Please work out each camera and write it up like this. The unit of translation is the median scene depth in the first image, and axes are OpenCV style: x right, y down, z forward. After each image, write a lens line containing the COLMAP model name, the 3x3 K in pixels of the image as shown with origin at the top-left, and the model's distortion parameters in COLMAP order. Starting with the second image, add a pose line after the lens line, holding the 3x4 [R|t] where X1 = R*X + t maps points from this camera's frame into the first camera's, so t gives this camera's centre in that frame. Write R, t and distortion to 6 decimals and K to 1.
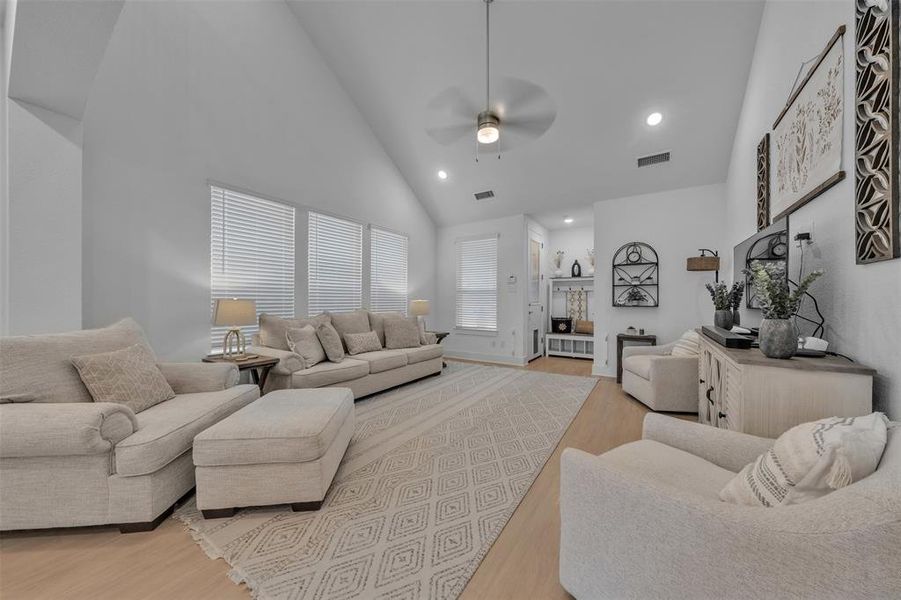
lens RADIAL K [[305.8, 0, 450.5], [0, 305.8, 300.0], [0, 0, 1]] dist [-0.000413, -0.000018]
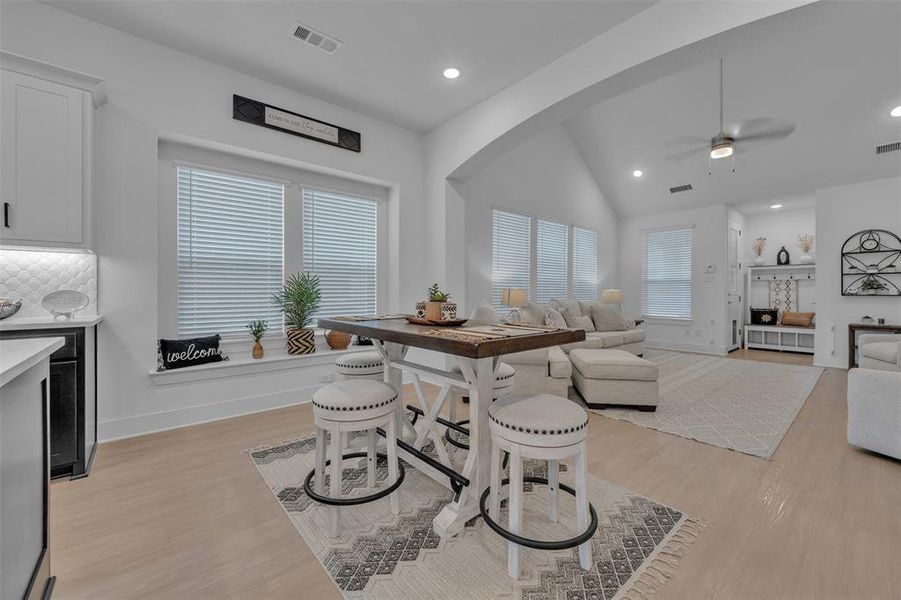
lens RADIAL K [[363.1, 0, 444.7], [0, 363.1, 291.2], [0, 0, 1]] dist [-0.000806, 0.000211]
pose [[0.960089, -0.002361, -0.279684, -0.321241], [0.001677, 0.999995, -0.002685, 0.007109], [0.279689, 0.002109, 0.960088, -0.414793]]
